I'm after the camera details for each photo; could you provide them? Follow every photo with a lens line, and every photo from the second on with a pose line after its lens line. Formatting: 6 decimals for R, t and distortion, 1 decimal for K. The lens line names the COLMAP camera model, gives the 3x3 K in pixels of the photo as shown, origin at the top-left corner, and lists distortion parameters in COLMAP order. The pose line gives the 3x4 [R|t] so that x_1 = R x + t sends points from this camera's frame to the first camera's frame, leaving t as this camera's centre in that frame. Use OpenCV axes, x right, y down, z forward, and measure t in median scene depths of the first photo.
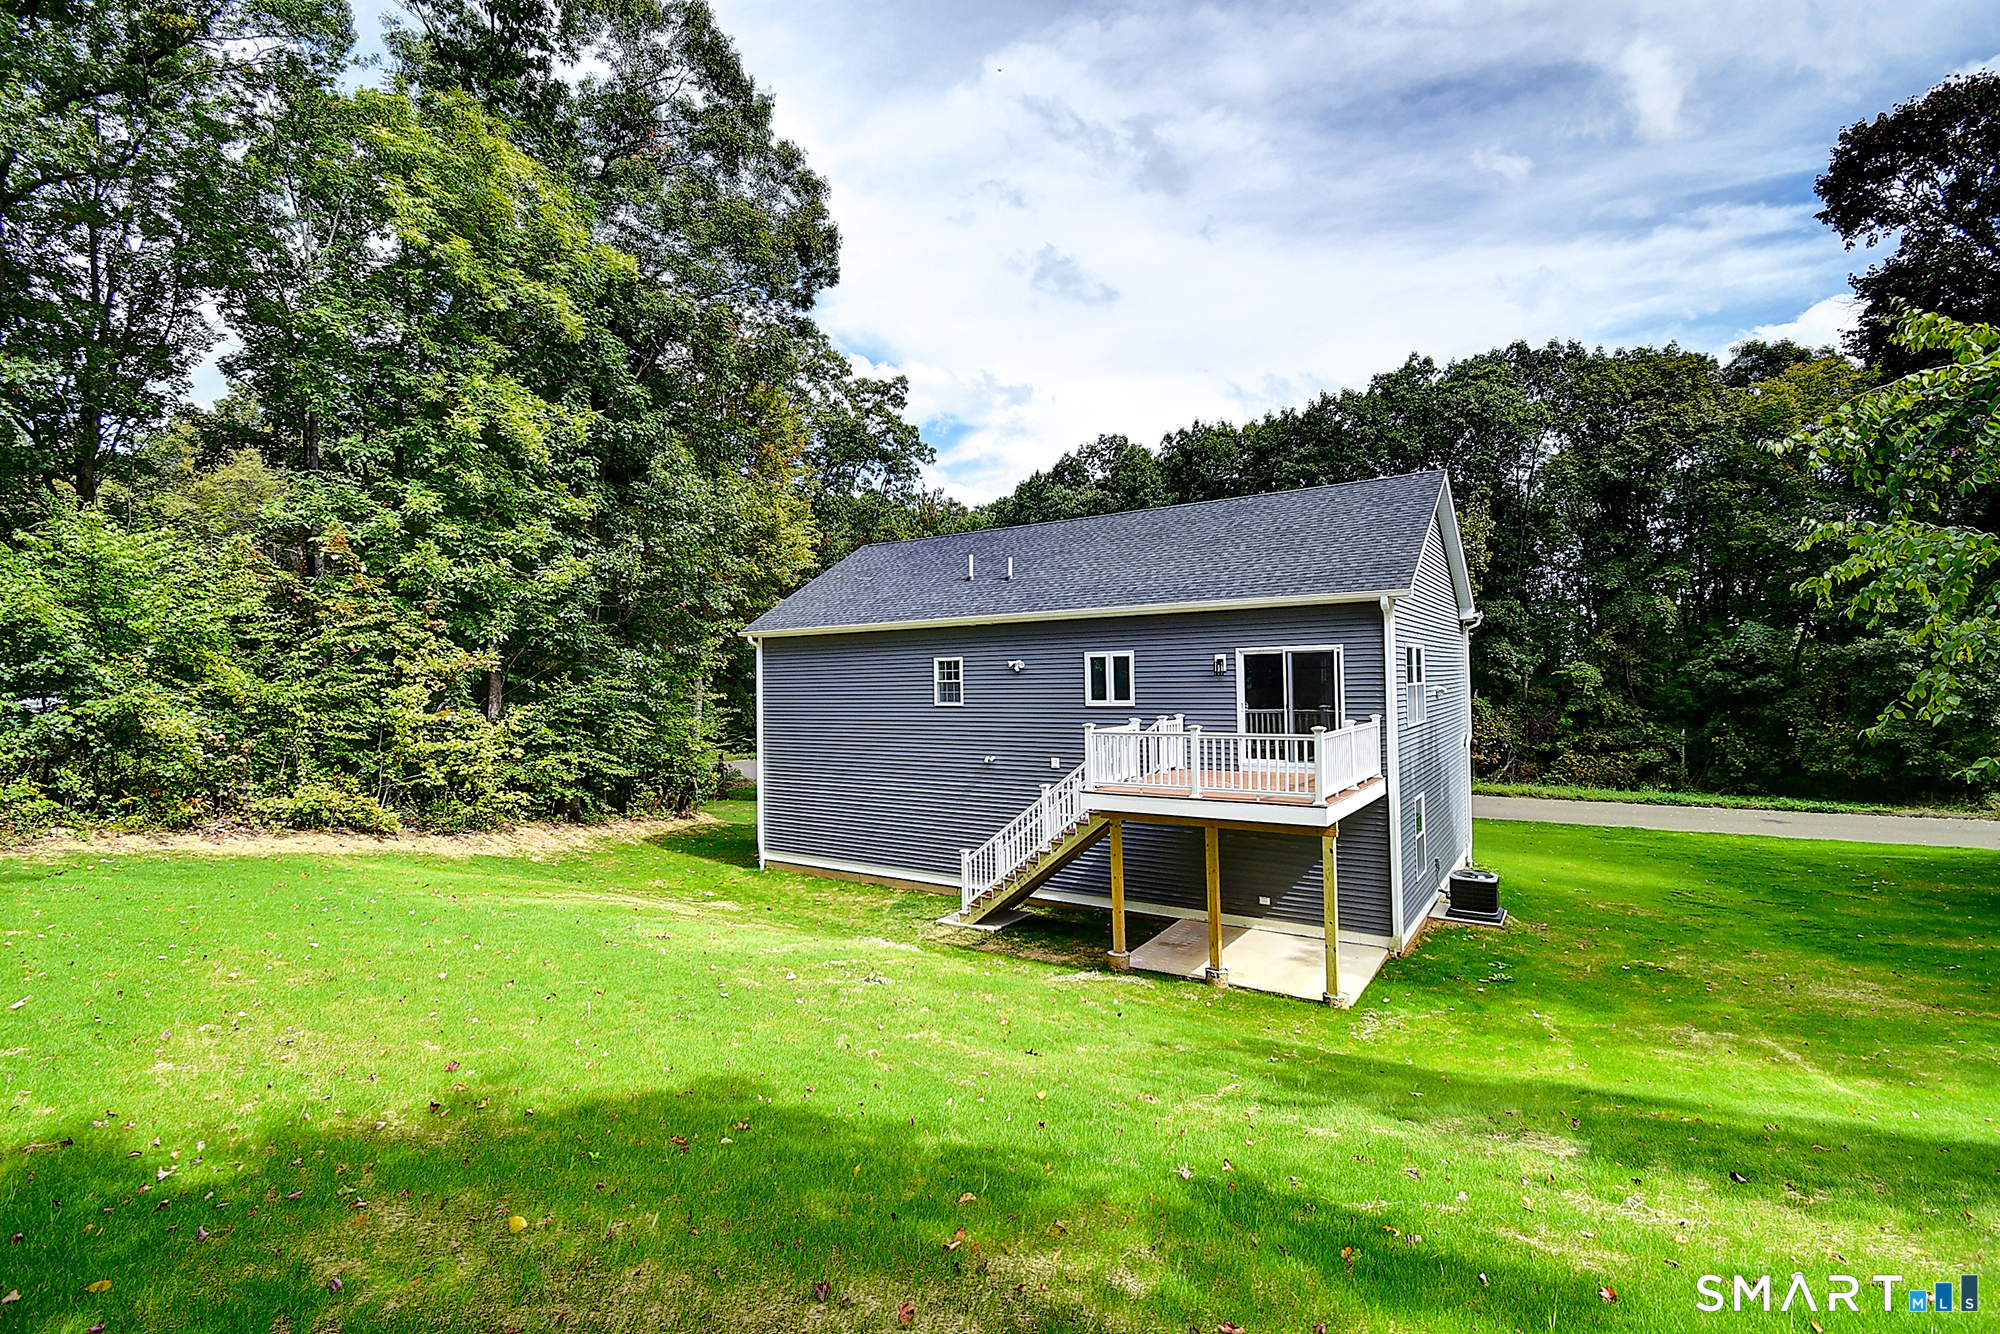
lens RADIAL K [[887.6, 0, 1000.0], [0, 887.6, 667.0], [0, 0, 1]] dist [-0.022564, -0.000141]
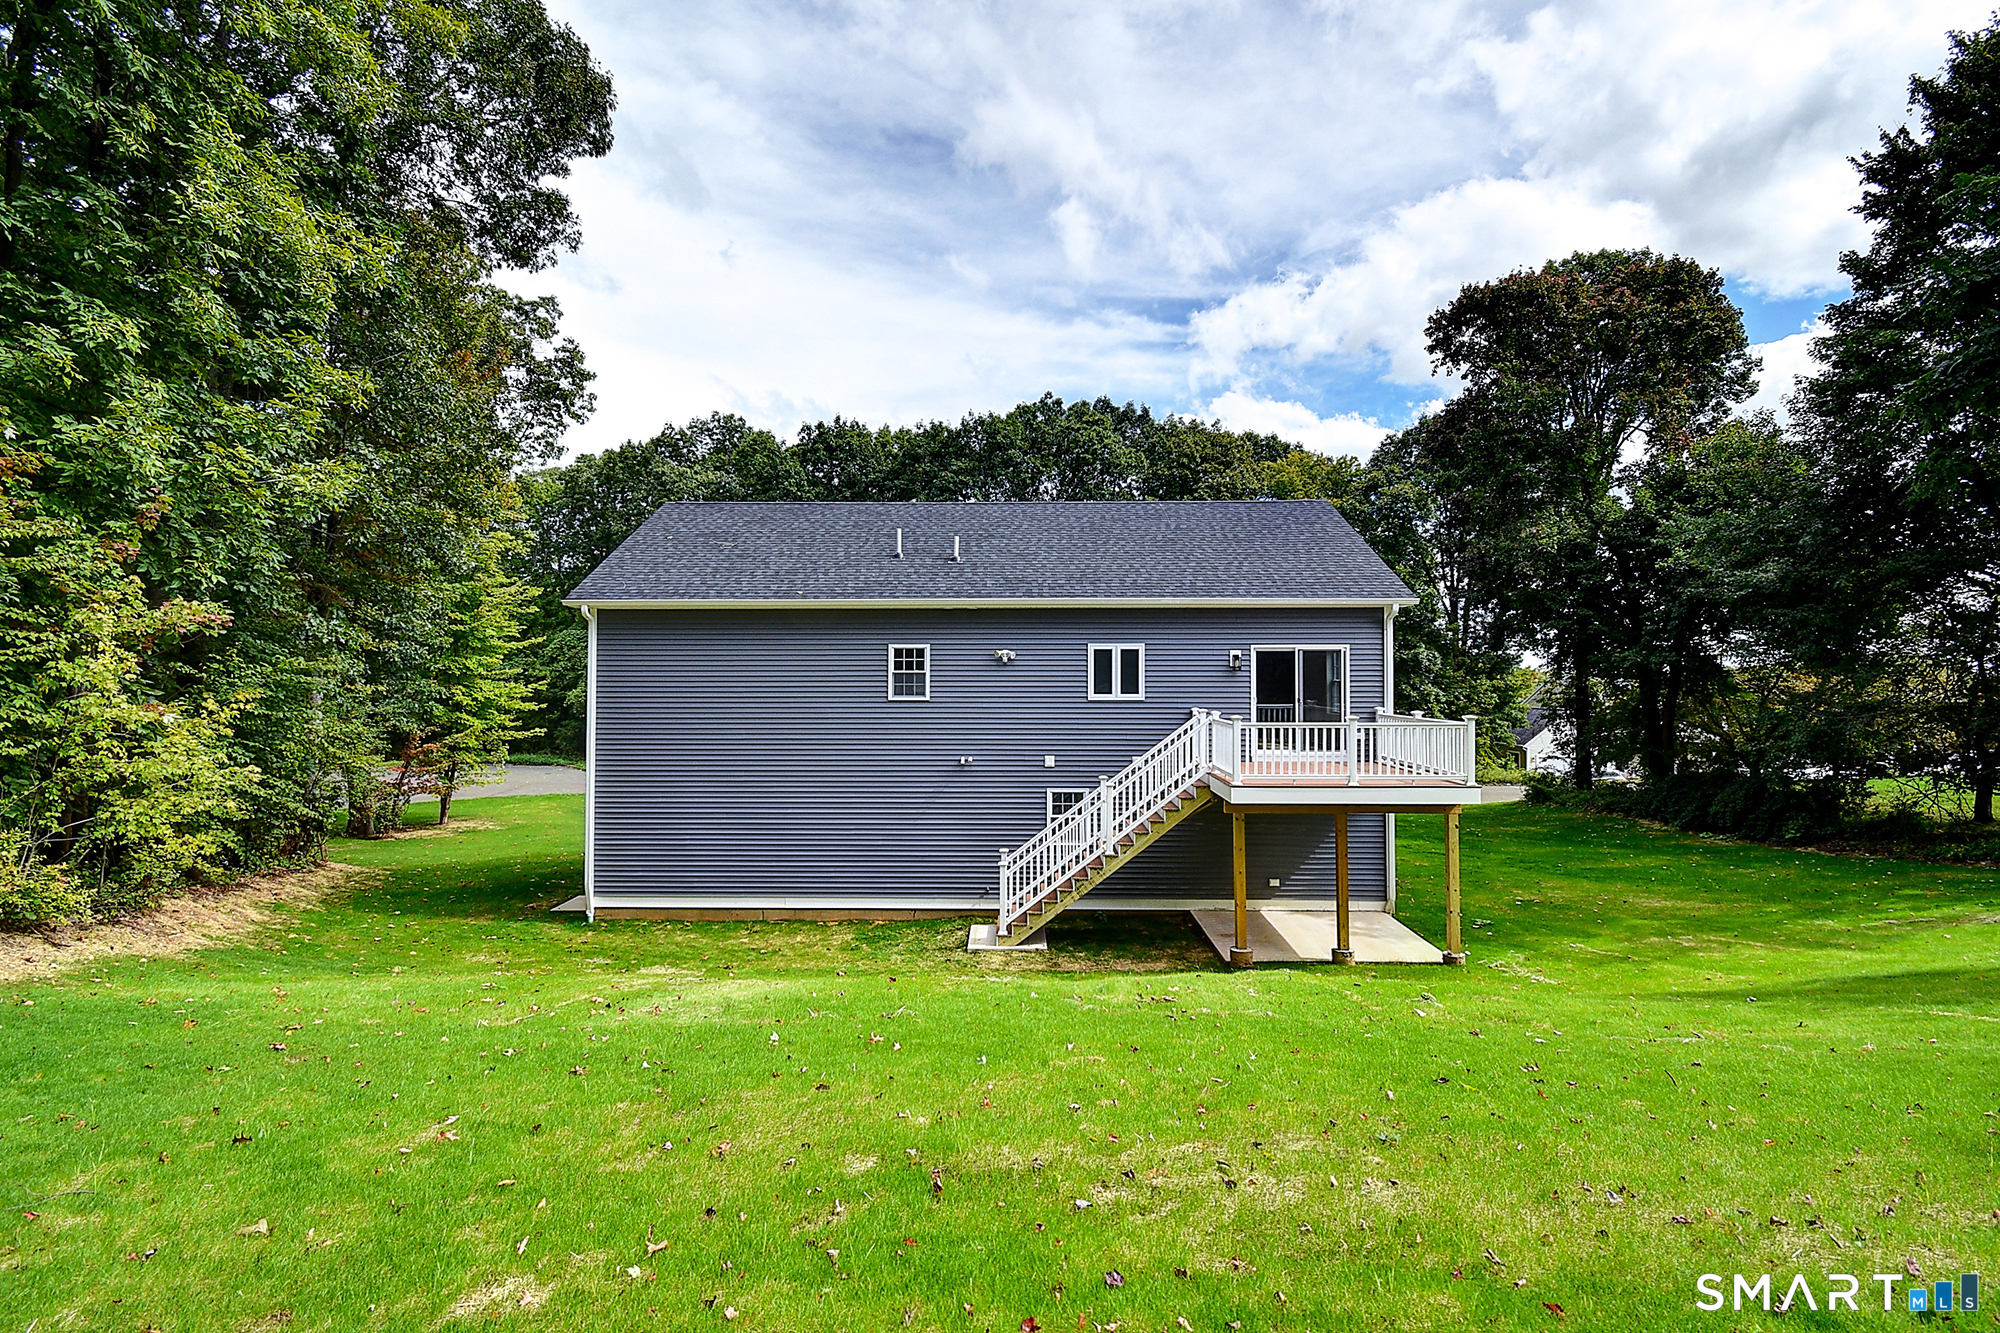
lens RADIAL K [[918.9, 0, 1000.0], [0, 918.9, 666.5], [0, 0, 1]] dist [0.024903, -0.000179]
pose [[0.844176, 0.029352, 0.535262, -0.513050], [-0.022054, 0.999556, -0.020031, 0.029839], [-0.535612, 0.005104, 0.844449, 0.221693]]
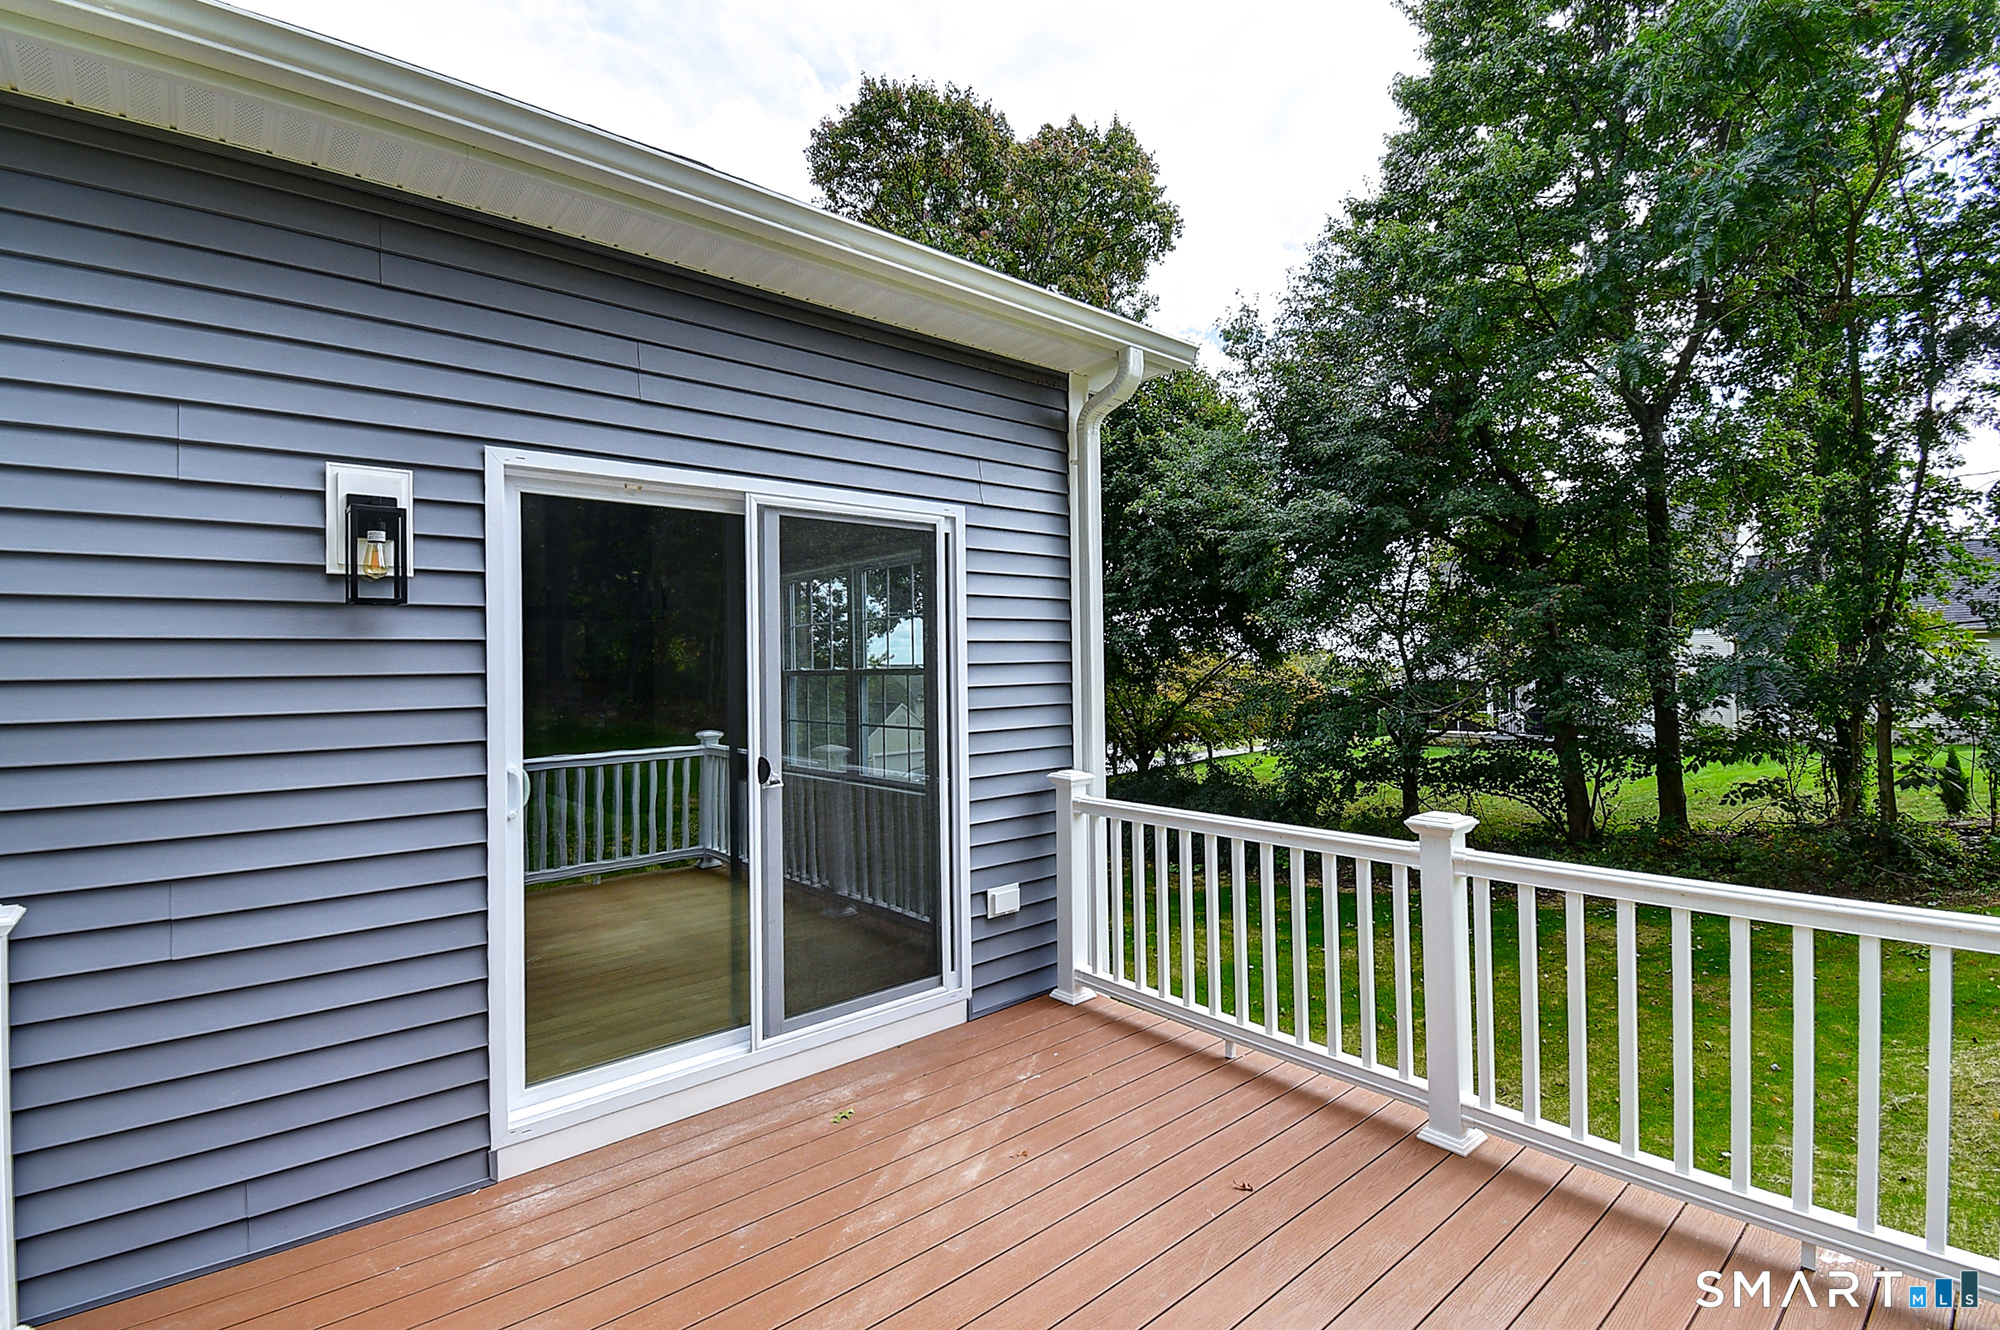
lens RADIAL K [[918.9, 0, 1000.0], [0, 918.9, 665.0], [0, 0, 1]] dist [0.024903, -0.000179]
pose [[0.274639, 0.023429, 0.961262, 0.113039], [0.009194, 0.999593, -0.026990, 0.024015], [-0.961503, 0.016250, 0.274312, 0.782110]]
